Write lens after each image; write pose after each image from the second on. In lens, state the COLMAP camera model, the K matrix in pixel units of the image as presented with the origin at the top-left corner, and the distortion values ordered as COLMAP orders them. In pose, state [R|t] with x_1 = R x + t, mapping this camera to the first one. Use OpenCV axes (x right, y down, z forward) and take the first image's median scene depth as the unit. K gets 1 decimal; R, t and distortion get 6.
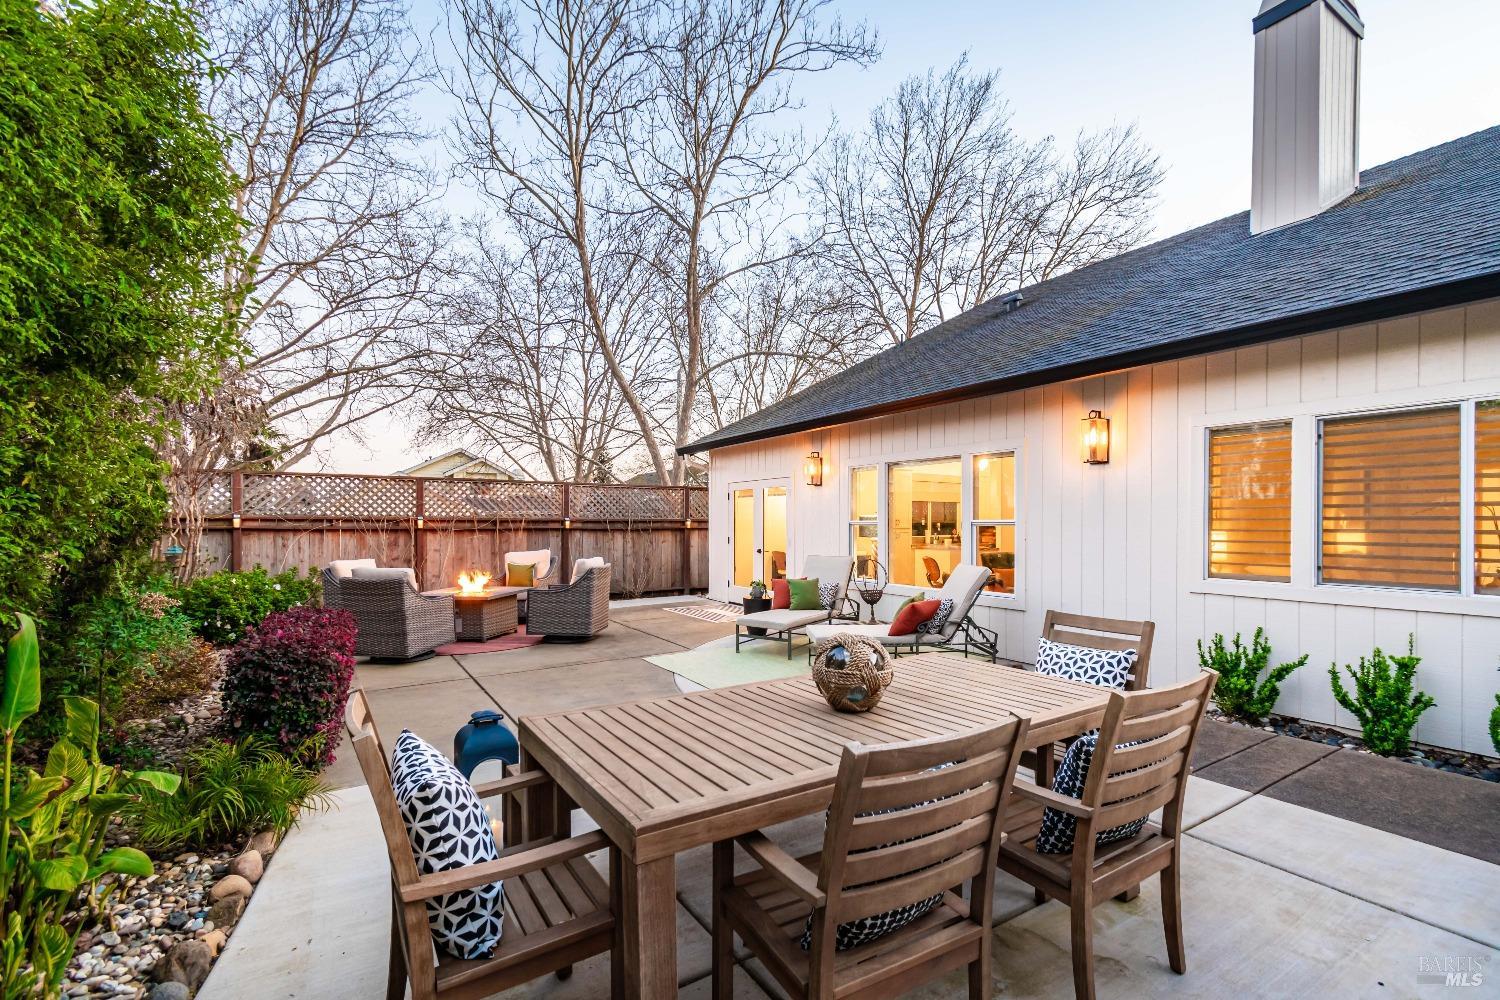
lens RADIAL K [[662.7, 0, 751.3], [0, 662.7, 526.9], [0, 0, 1]] dist [0.000535, -0.000022]
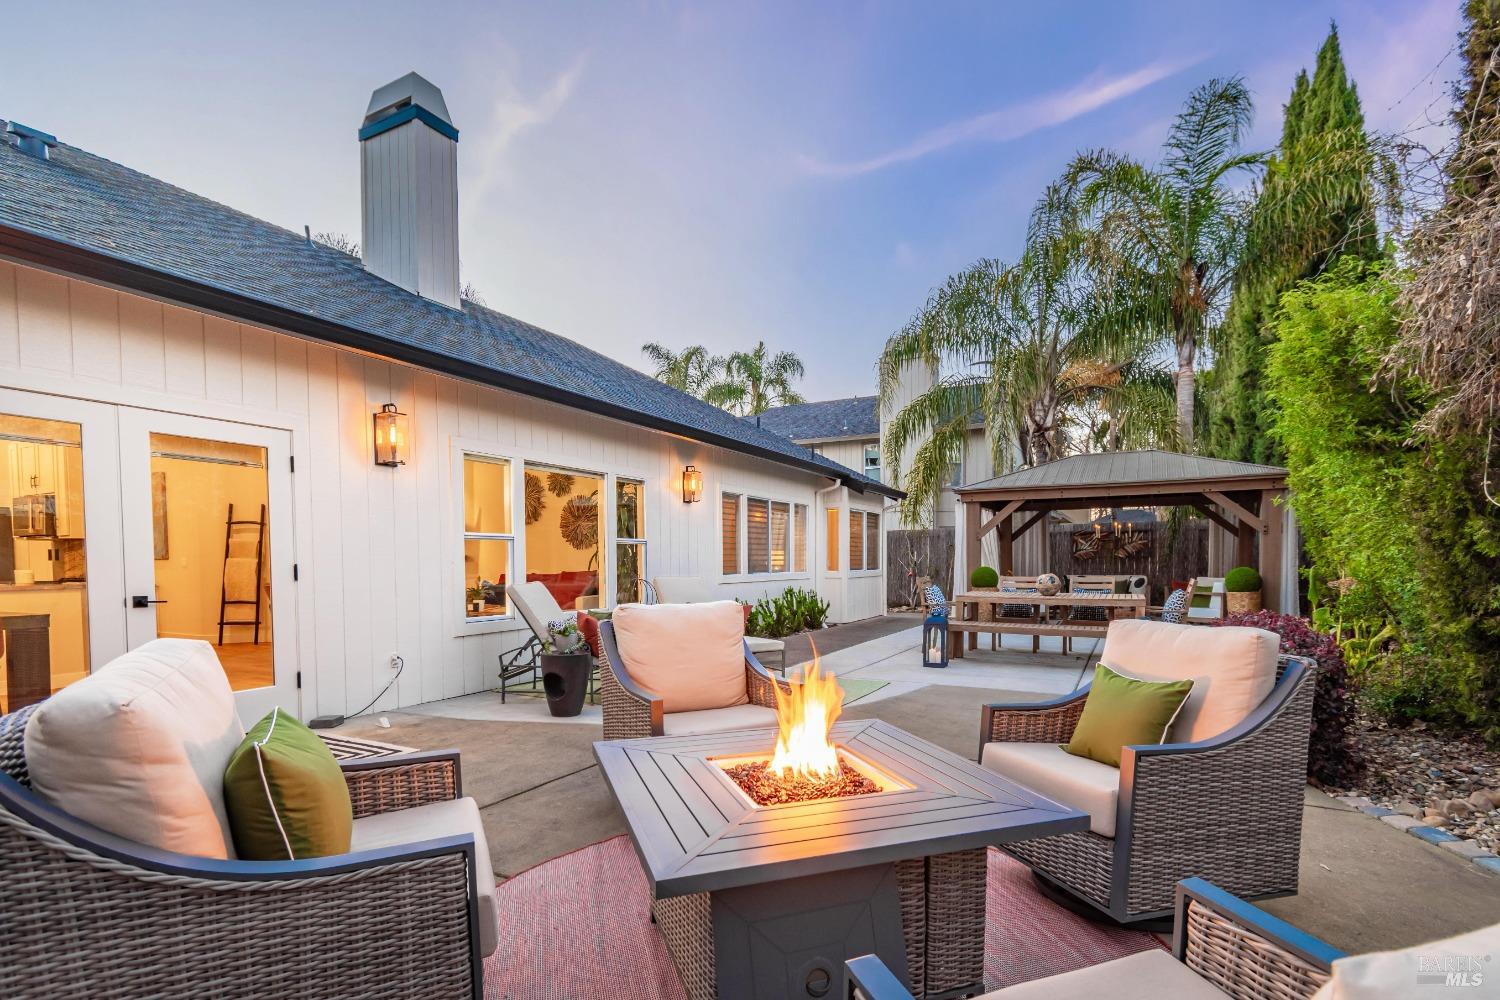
lens RADIAL K [[711.2, 0, 747.9], [0, 711.2, 566.9], [0, 0, 1]] dist [0.000116, 0.000066]
pose [[-0.488031, -0.007697, 0.872792, -1.141083], [0.008150, 0.999877, 0.013375, 0.033370], [-0.872788, 0.013641, -0.487909, 2.065718]]
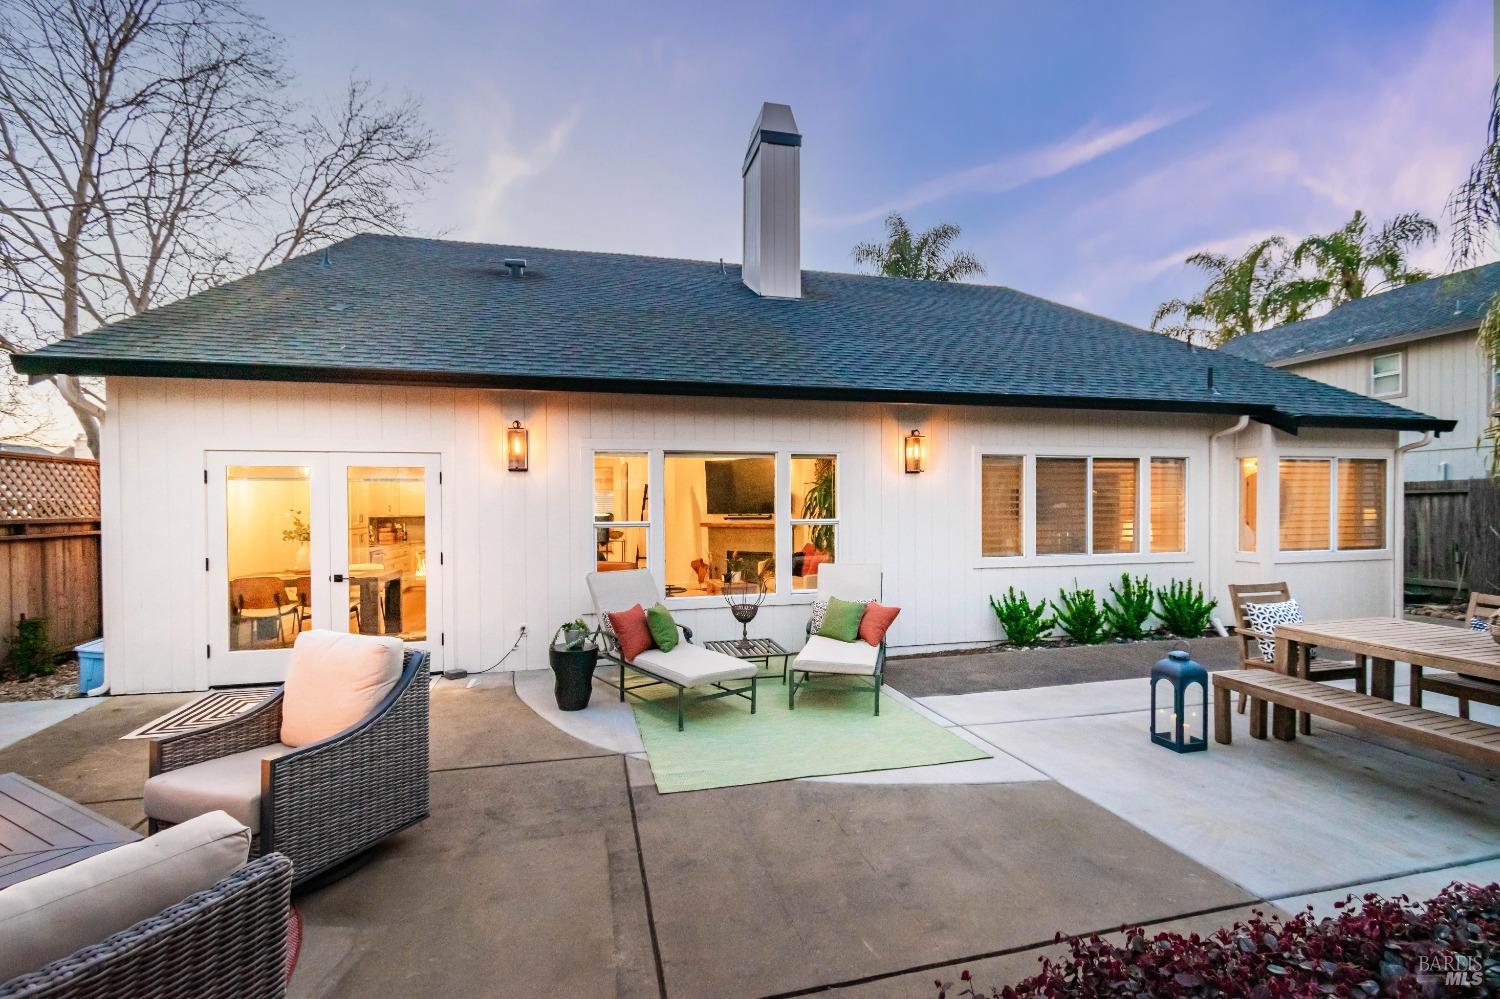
lens RADIAL K [[665.9, 0, 748.9], [0, 665.9, 503.8], [0, 0, 1]] dist [0.000275, -0.000268]
pose [[0.322584, -0.000905, 0.946540, -0.952829], [0.014109, 0.999893, -0.003853, -0.046500], [-0.946436, 0.014597, 0.322562, 1.109082]]
